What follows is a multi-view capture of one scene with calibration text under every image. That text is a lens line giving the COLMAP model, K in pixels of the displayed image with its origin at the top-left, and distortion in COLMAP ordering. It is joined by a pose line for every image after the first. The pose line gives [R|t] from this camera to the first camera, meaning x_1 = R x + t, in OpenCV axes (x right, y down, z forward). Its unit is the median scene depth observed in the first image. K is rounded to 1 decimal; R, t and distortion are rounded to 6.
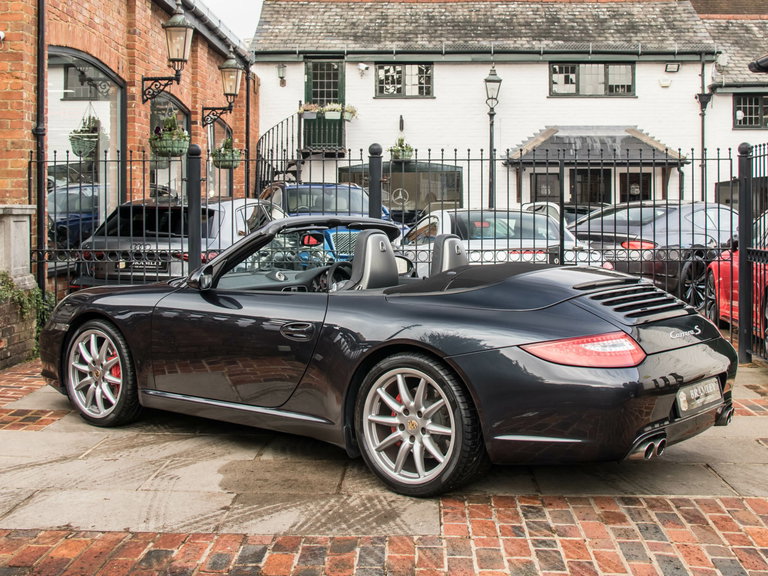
lens RADIAL K [[1056.0, 0, 394.1], [0, 1056.0, 222.7], [0, 0, 1]] dist [-0.052997, 0.000000]
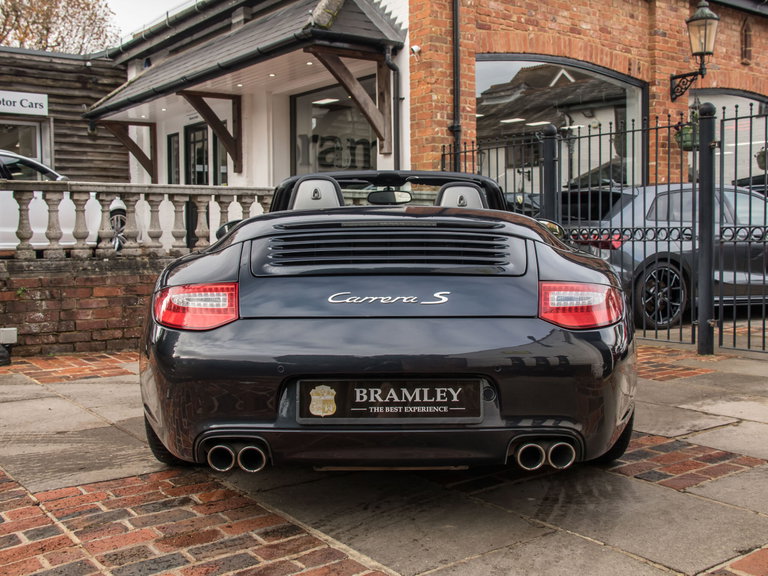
lens RADIAL K [[847.9, 0, 378.8], [0, 847.9, 284.6], [0, 0, 1]] dist [-0.037961, 0.000000]
pose [[0.615340, 0.040451, -0.787223, 0.253363], [-0.002595, 0.998781, 0.049294, 0.028131], [0.788258, -0.028290, 0.614695, 0.262033]]
